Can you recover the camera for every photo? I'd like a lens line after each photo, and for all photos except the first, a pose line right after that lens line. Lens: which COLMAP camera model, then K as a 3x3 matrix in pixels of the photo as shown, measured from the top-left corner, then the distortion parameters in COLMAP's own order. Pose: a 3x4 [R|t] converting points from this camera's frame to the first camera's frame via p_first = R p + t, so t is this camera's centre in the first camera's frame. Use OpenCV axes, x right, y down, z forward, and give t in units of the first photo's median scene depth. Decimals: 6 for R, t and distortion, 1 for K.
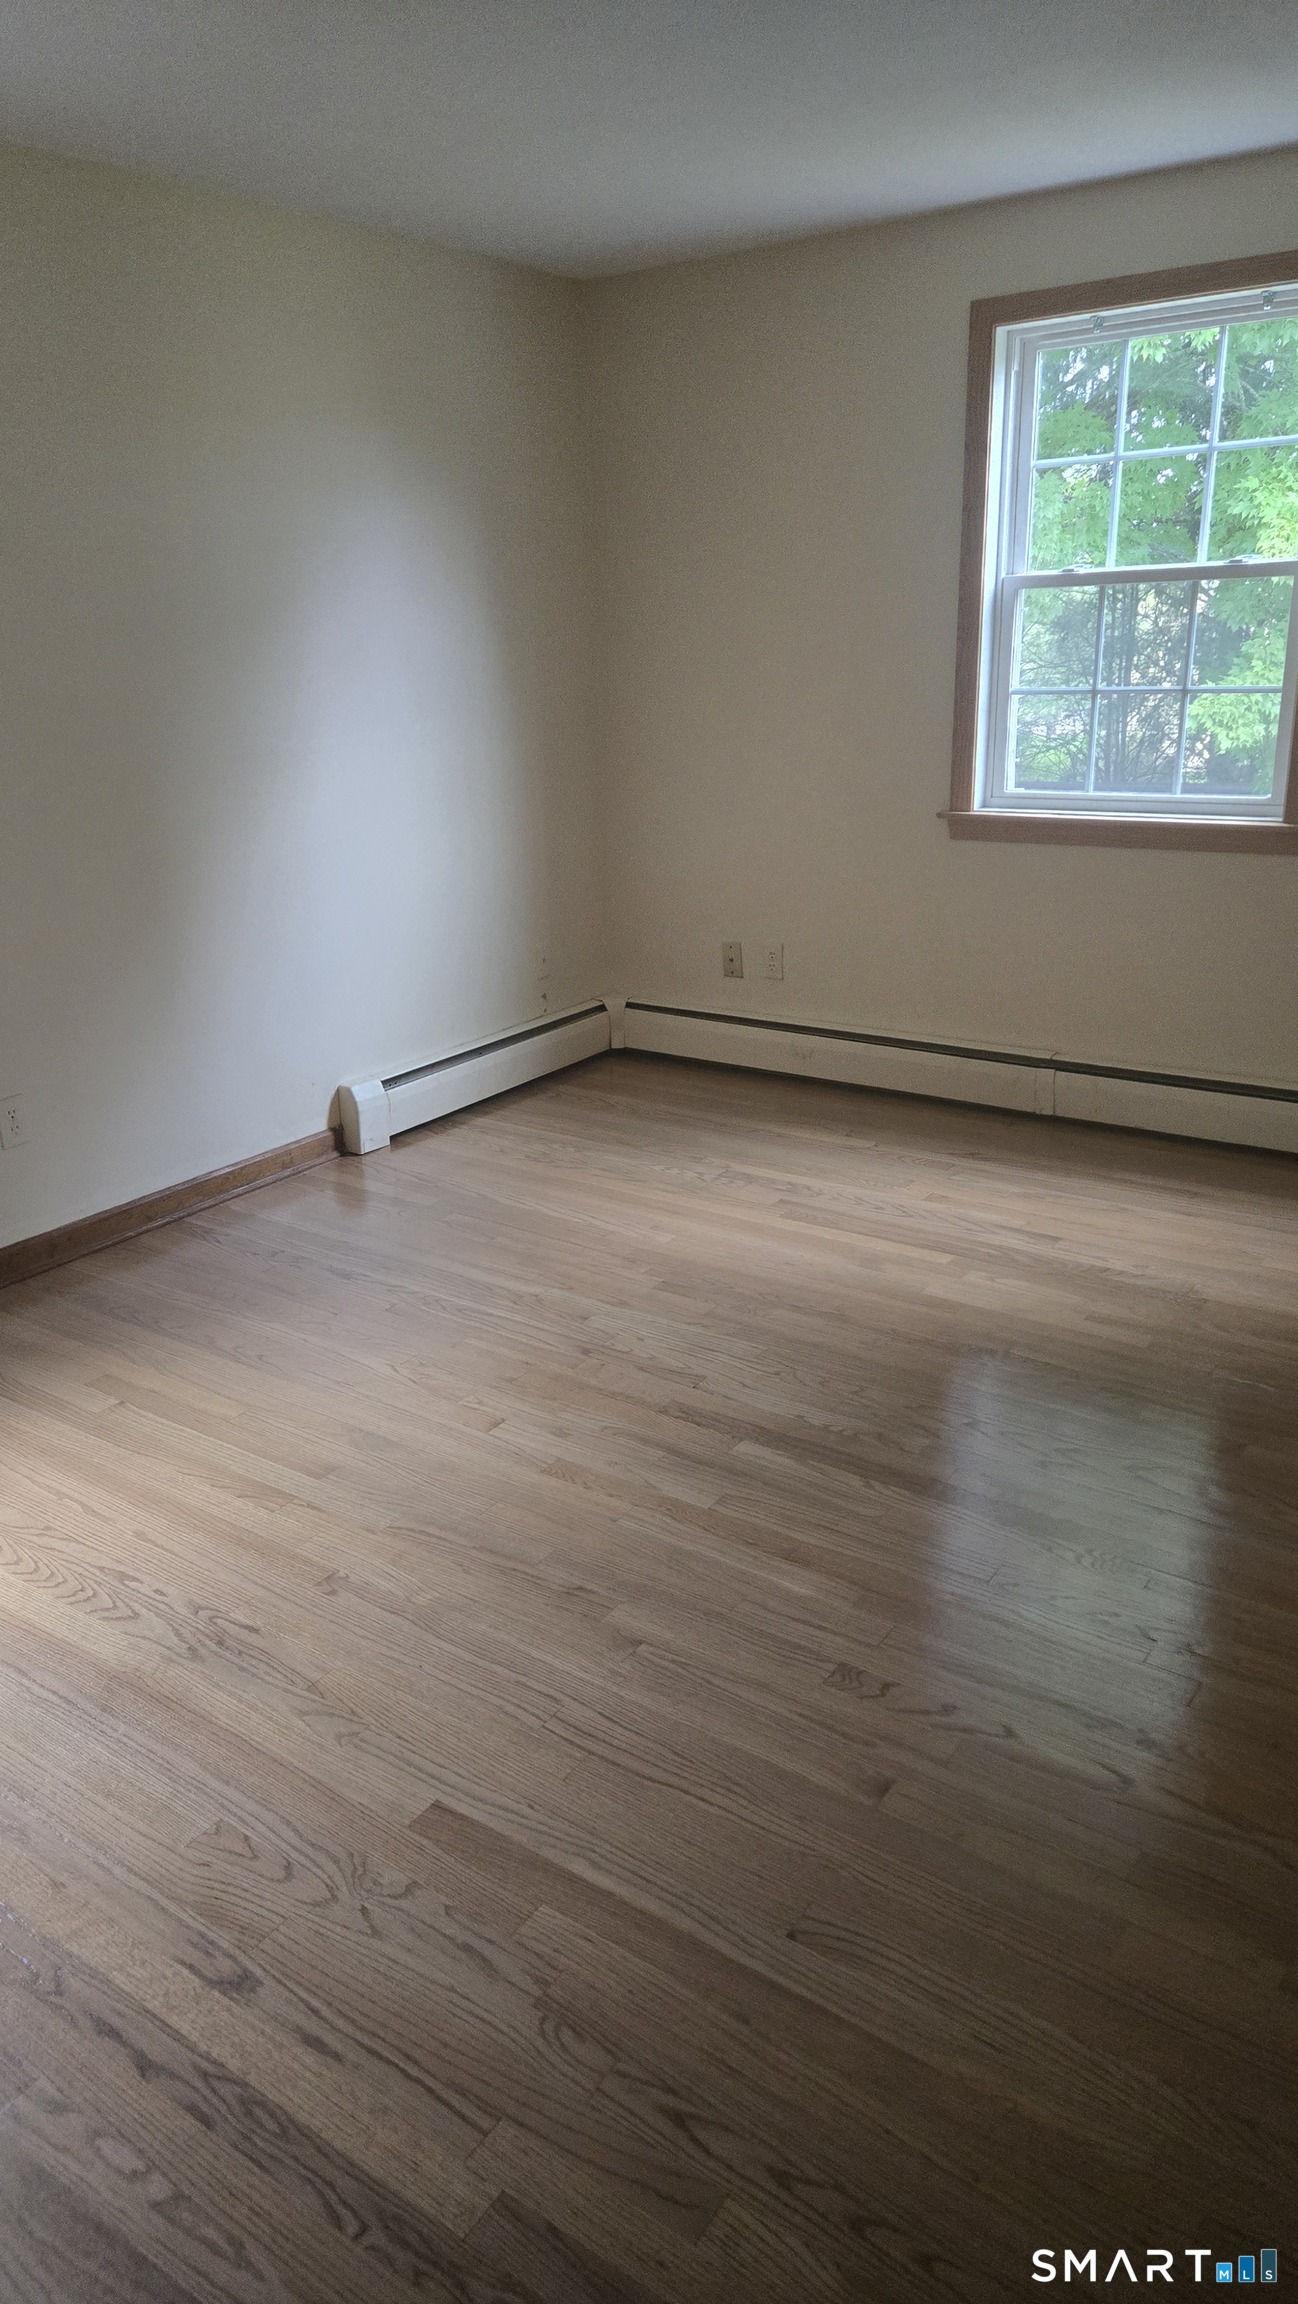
lens RADIAL K [[1547.5, 0, 606.9], [0, 1547.5, 1154.6], [0, 0, 1]] dist [0.083553, -0.078094]
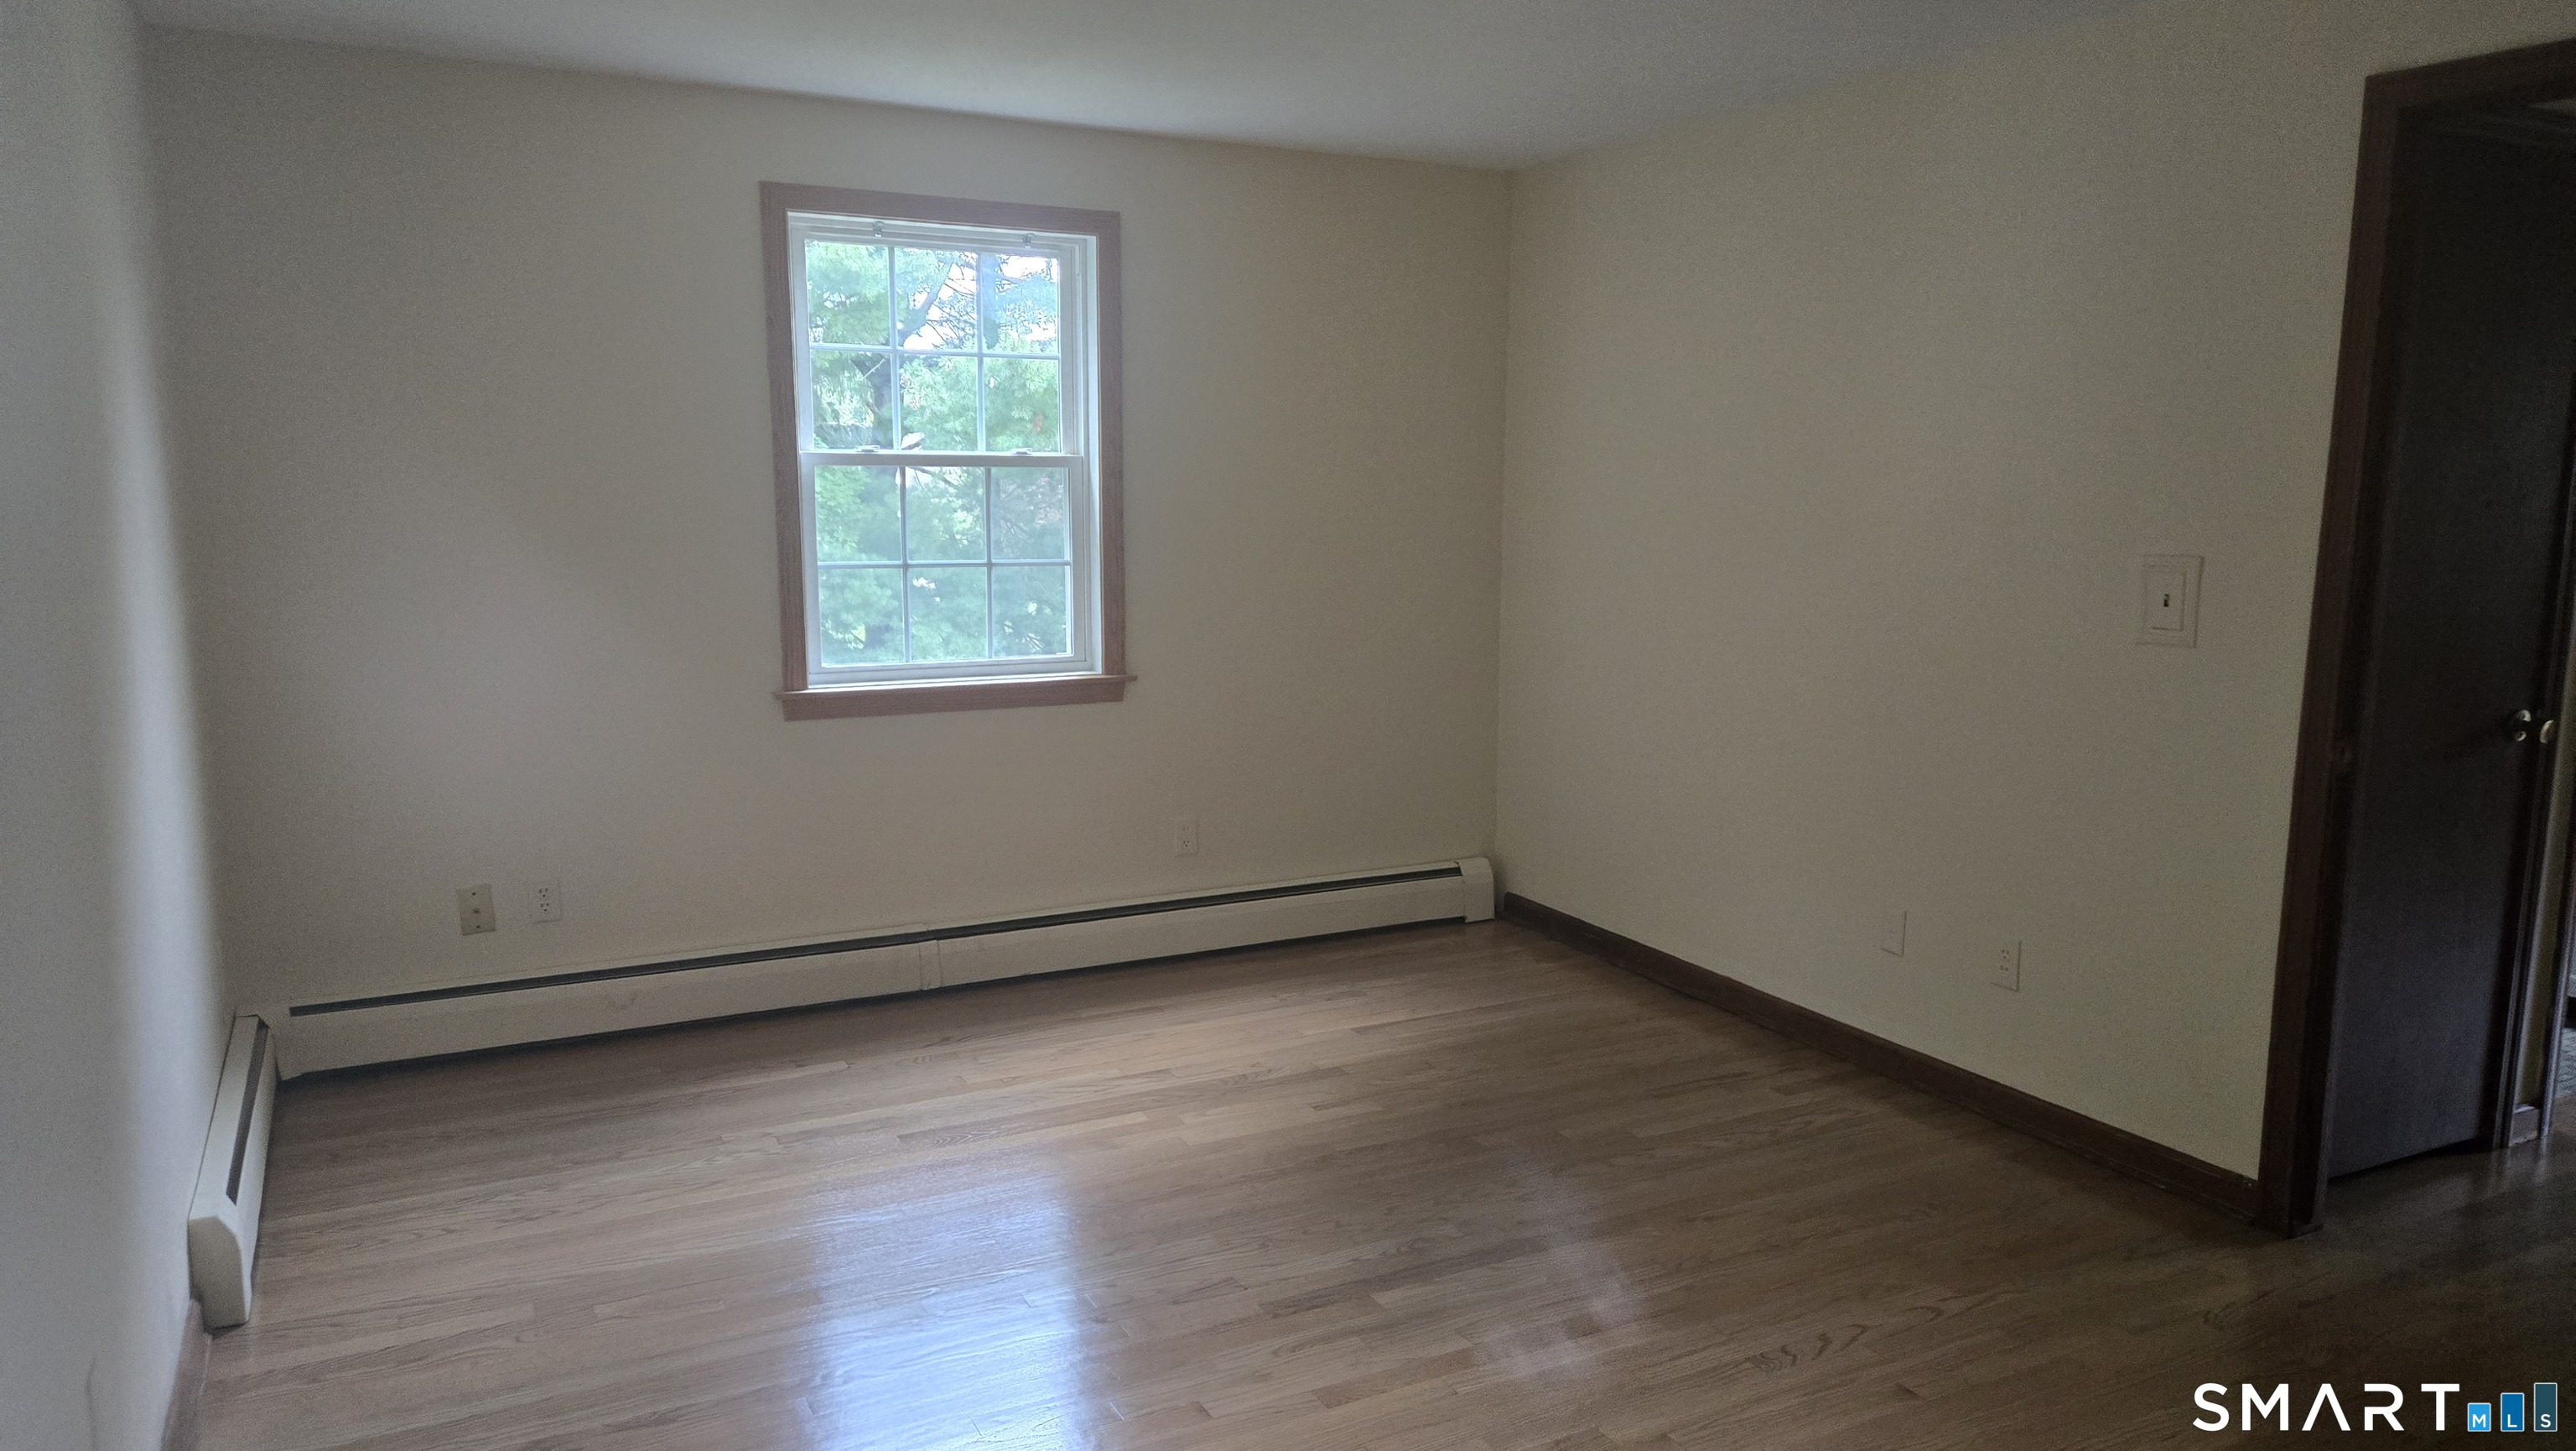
lens RADIAL K [[1730.4, 0, 1288.0], [0, 1730.4, 725.5], [0, 0, 1]] dist [0.083553, -0.078094]
pose [[0.439380, -0.095522, 0.893208, -0.654216], [0.270967, 0.962108, -0.030402, -0.104777], [-0.856459, 0.255388, 0.448615, 0.343967]]
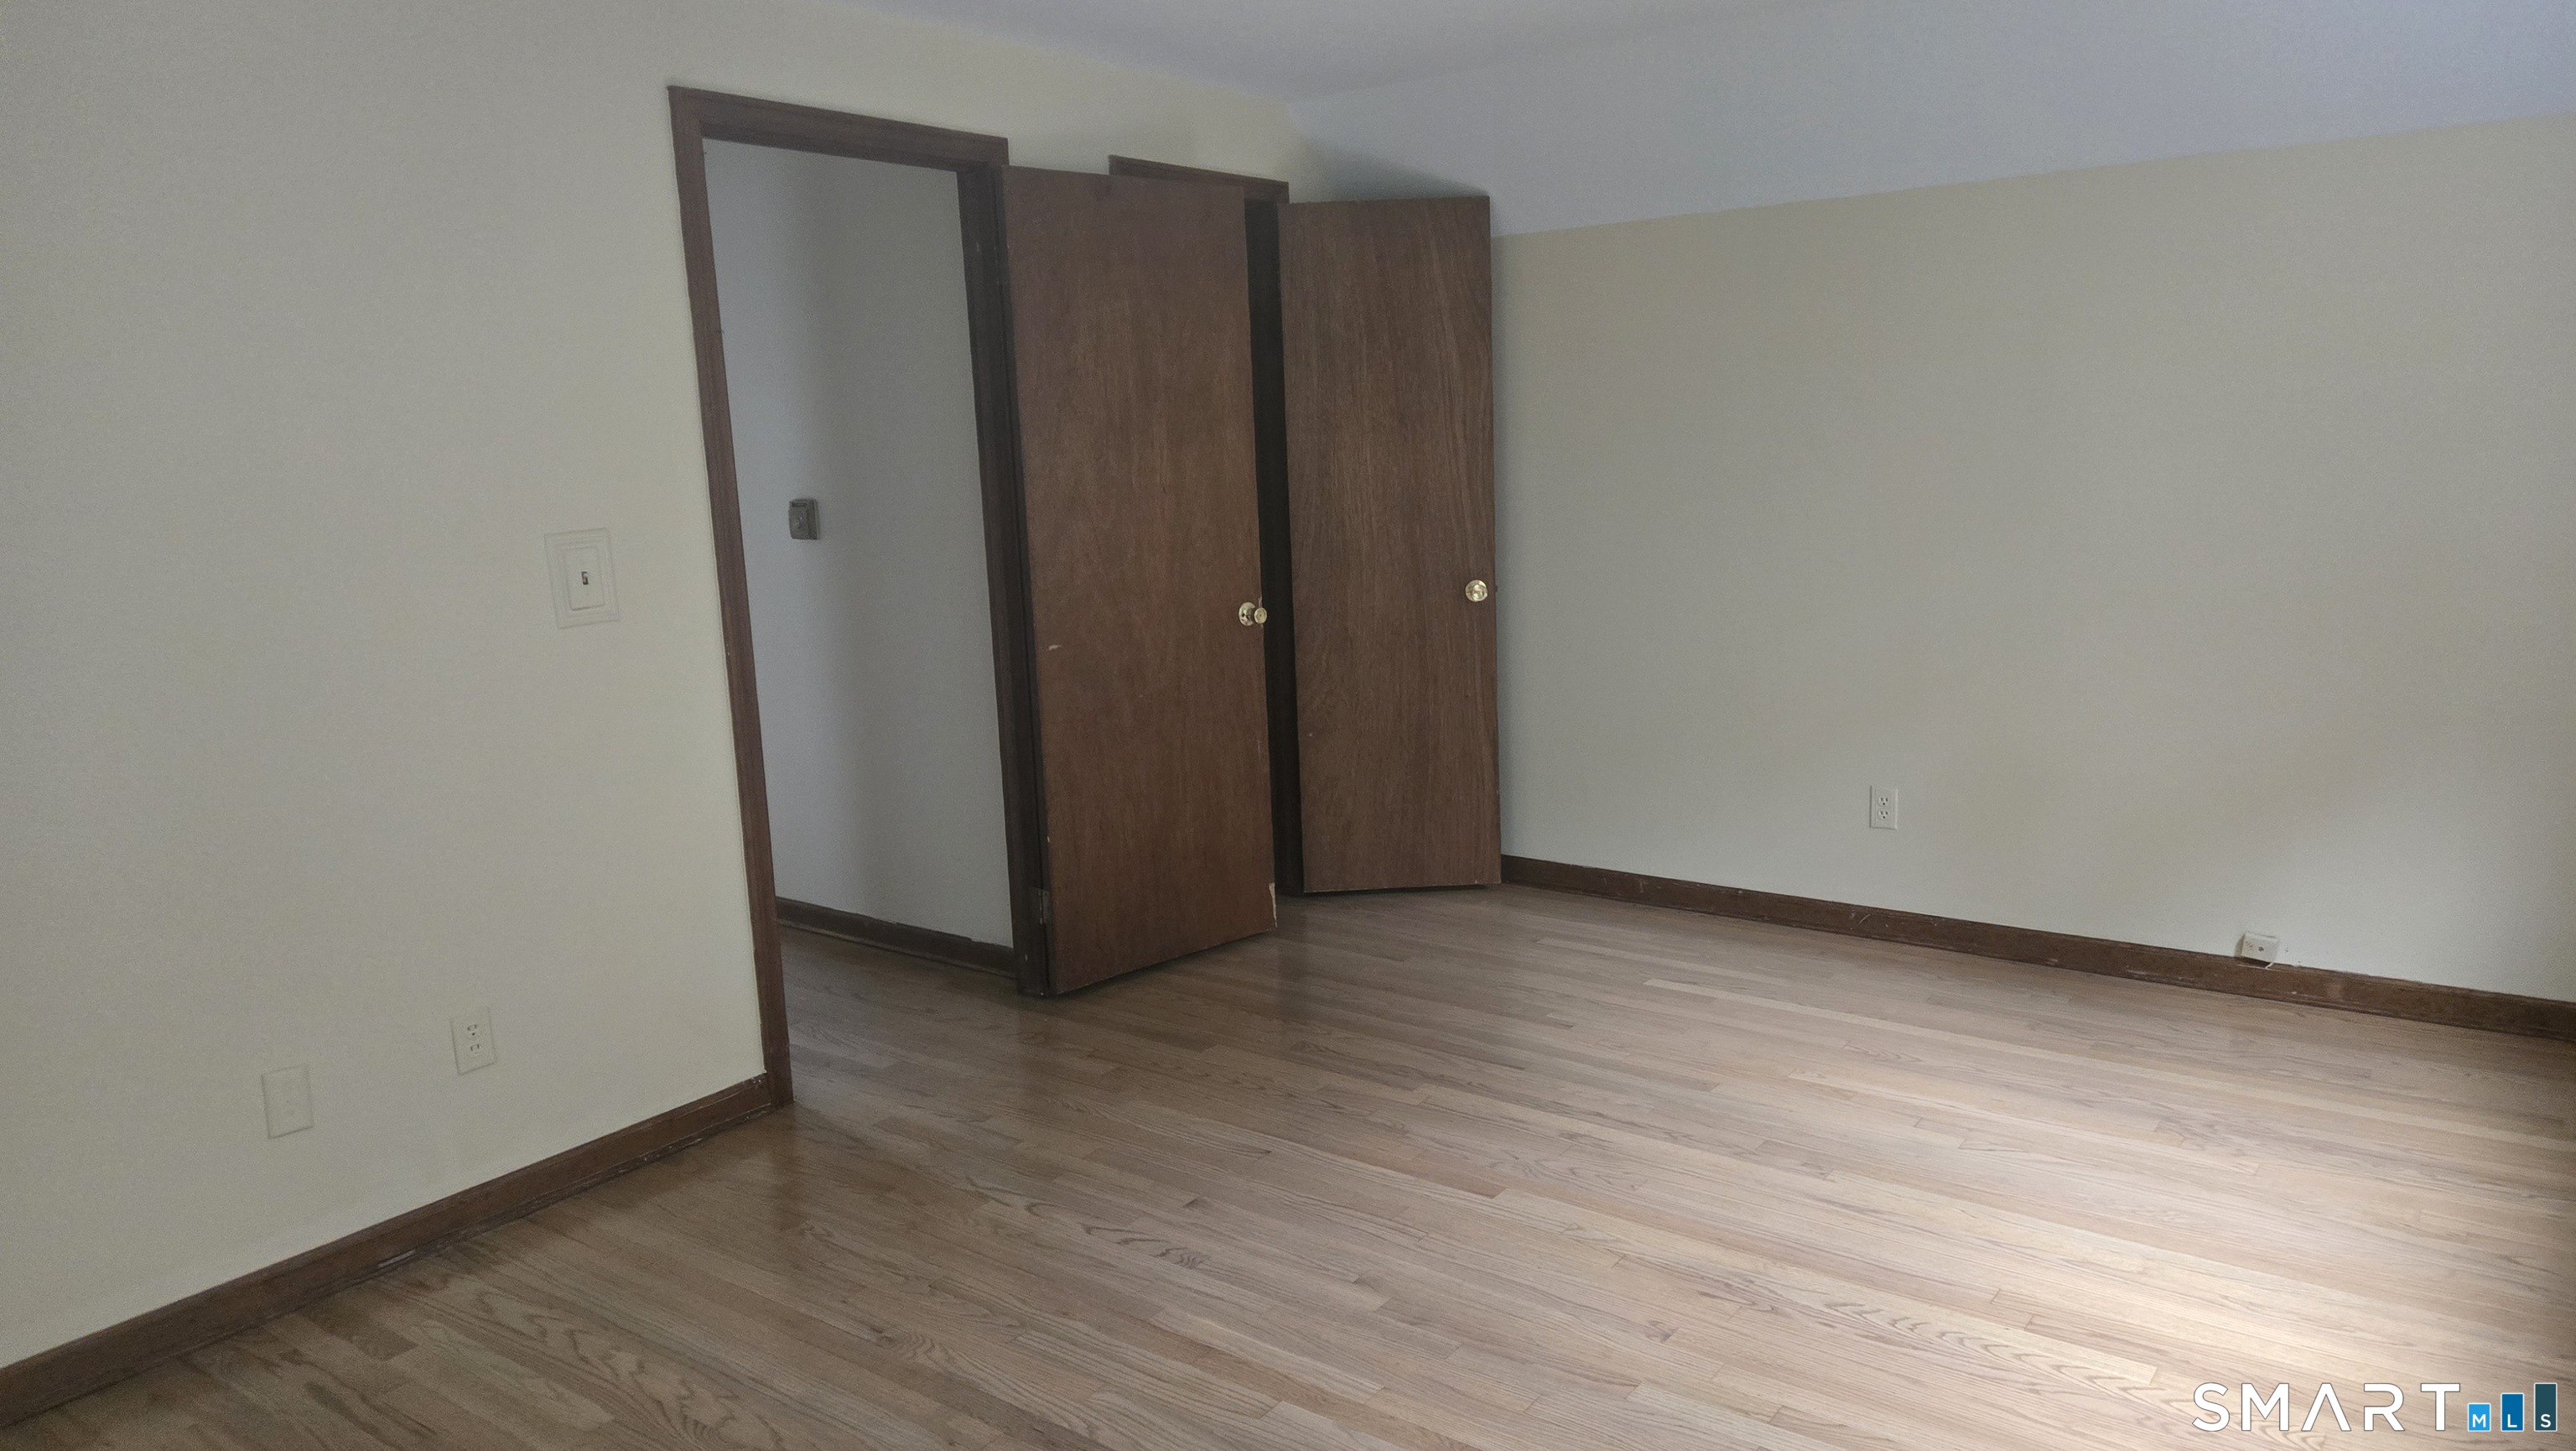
lens RADIAL K [[1730.4, 0, 1288.0], [0, 1730.4, 725.5], [0, 0, 1]] dist [0.083553, -0.078094]
pose [[-0.997304, 0.071023, 0.018436, 0.010879], [0.071066, 0.872347, 0.483694, -0.410390], [0.018271, 0.483700, -0.875043, 1.165991]]
